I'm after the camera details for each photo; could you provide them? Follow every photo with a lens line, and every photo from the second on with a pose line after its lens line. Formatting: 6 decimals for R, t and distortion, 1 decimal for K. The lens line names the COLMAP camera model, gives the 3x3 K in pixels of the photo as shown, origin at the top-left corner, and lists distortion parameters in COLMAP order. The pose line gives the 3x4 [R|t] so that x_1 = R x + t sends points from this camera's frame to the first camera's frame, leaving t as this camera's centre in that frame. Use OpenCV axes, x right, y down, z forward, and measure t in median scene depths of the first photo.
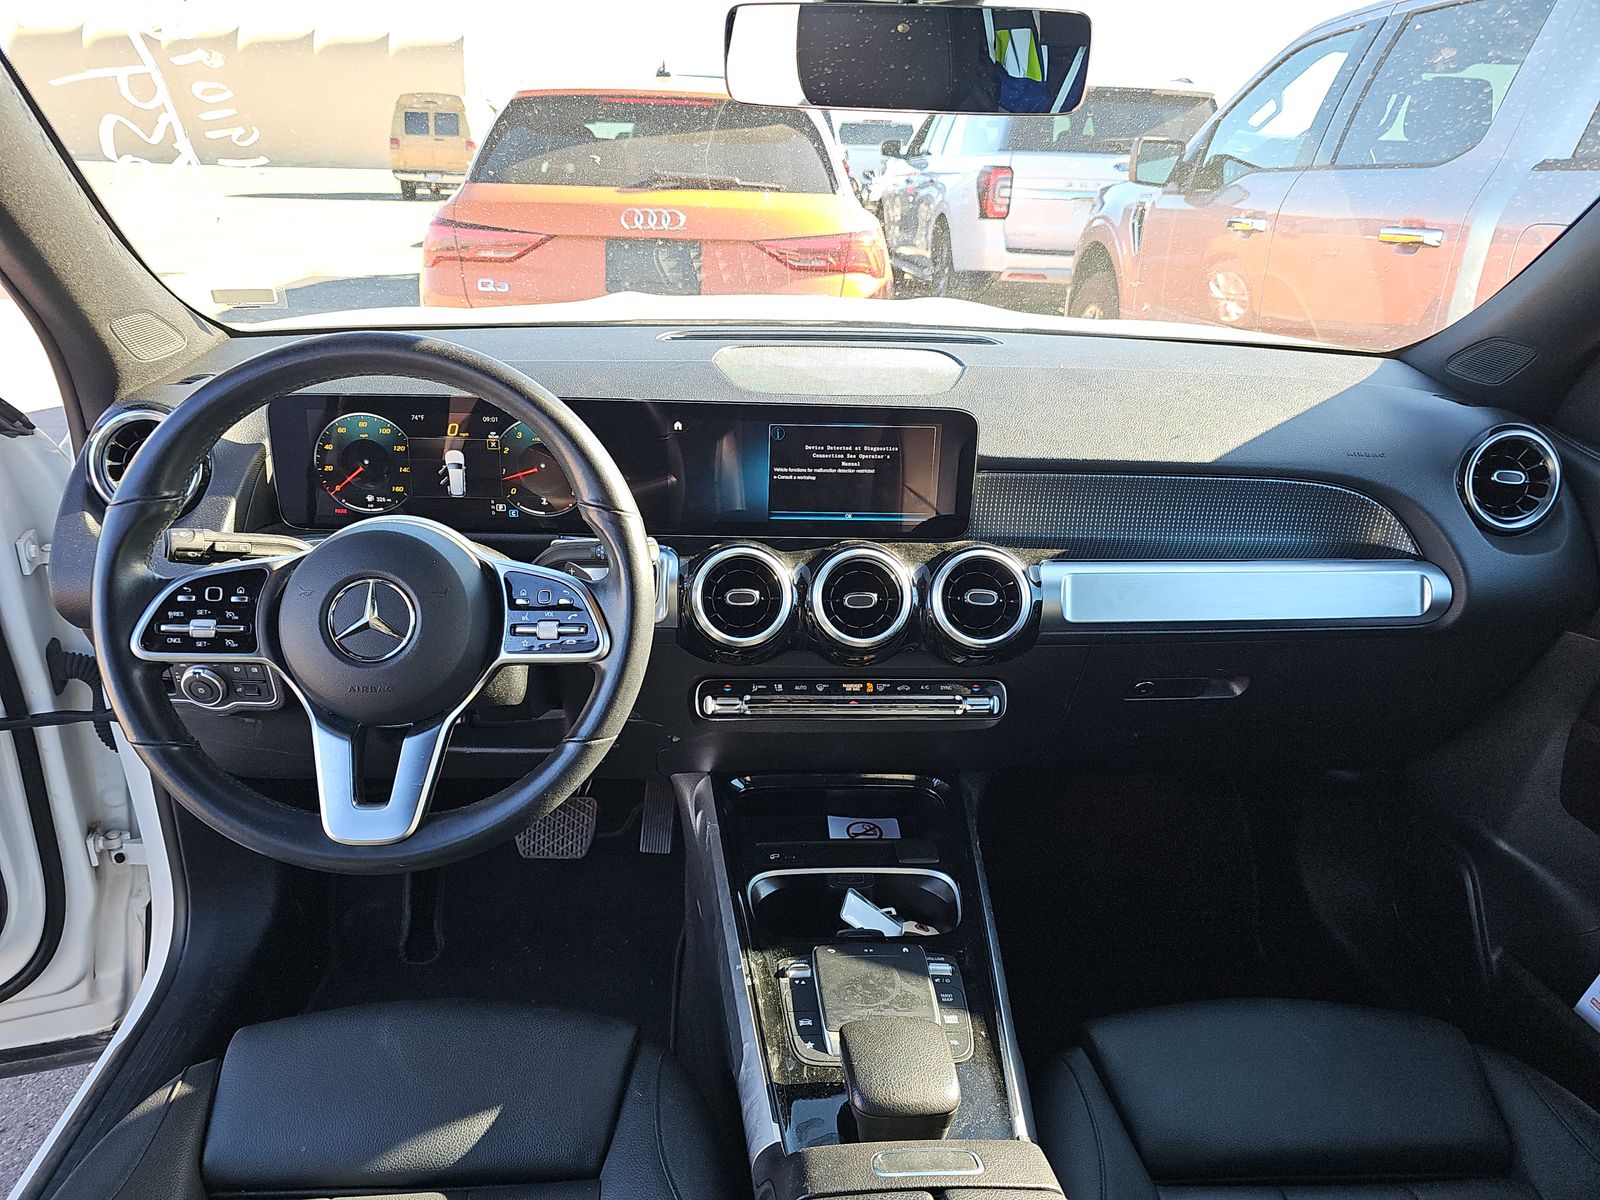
lens RADIAL K [[1090.0, 0, 800.0], [0, 1090.0, 600.0], [0, 0, 1]] dist [0.069386, -0.077170]
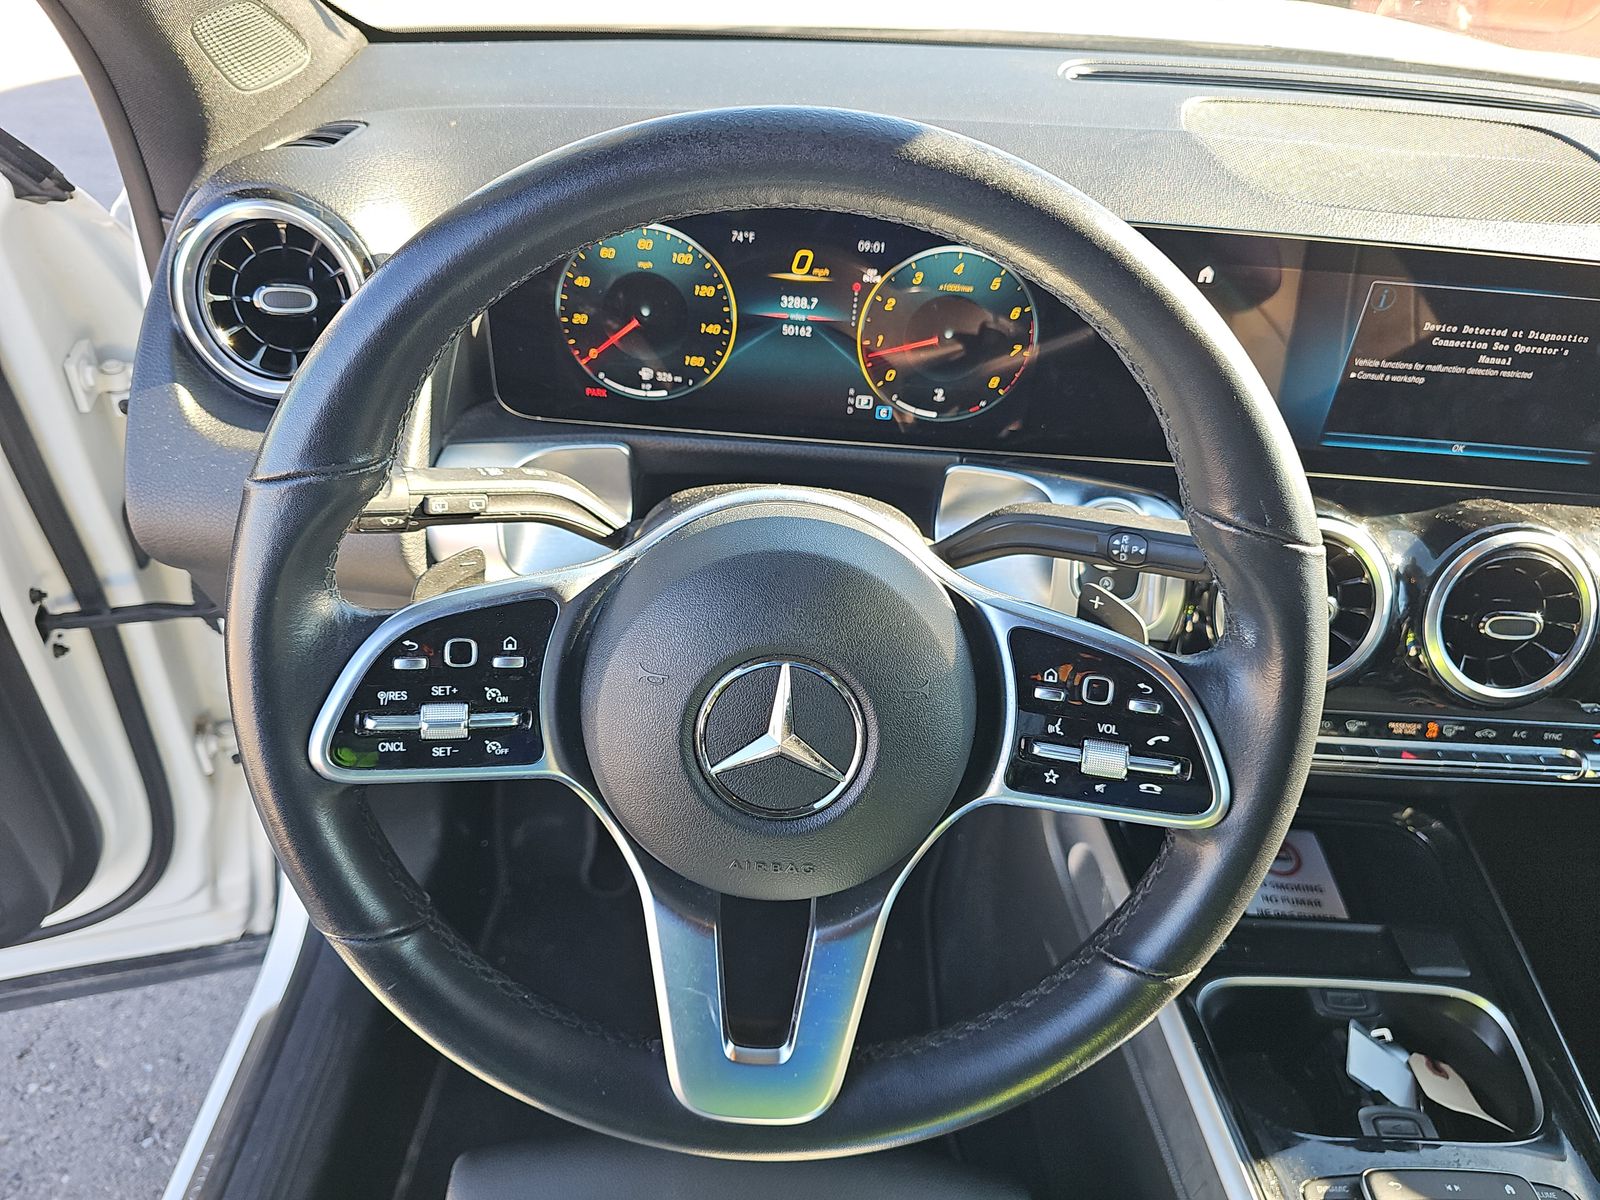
lens RADIAL K [[1089.8, 0, 800.0], [0, 1089.8, 600.0], [0, 0, 1]] dist [0.051458, -0.081944]
pose [[0.997139, 0.069606, -0.029481, -0.288170], [-0.059905, 0.965501, 0.253417, -0.129999], [0.046104, -0.250926, 0.966908, 0.421124]]
